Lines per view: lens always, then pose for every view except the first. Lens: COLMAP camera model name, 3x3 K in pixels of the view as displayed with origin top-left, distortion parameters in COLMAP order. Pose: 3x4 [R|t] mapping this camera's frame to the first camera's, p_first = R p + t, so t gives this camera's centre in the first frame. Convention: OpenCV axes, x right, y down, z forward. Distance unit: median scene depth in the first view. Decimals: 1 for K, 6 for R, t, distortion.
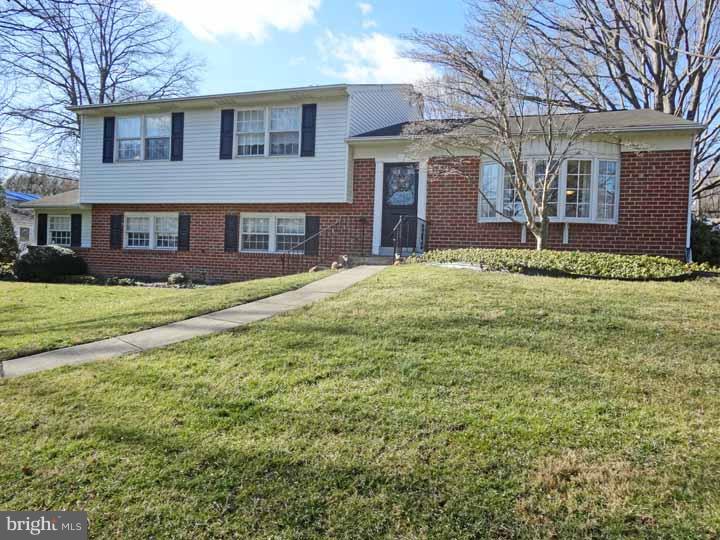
lens RADIAL K [[562.9, 0, 360.0], [0, 562.9, 270.0], [0, 0, 1]] dist [0.001500, 0.002088]
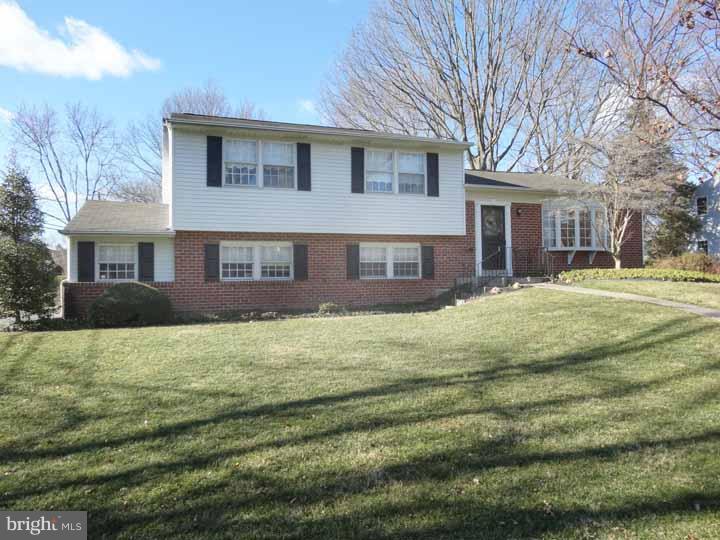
lens RADIAL K [[480.3, 0, 360.0], [0, 480.3, 270.0], [0, 0, 1]] dist [-0.001567, 0.000072]
pose [[0.802065, -0.029691, 0.596498, -0.762093], [0.052515, 0.998401, -0.020916, -0.029884], [-0.594923, 0.048101, 0.802342, 0.261548]]
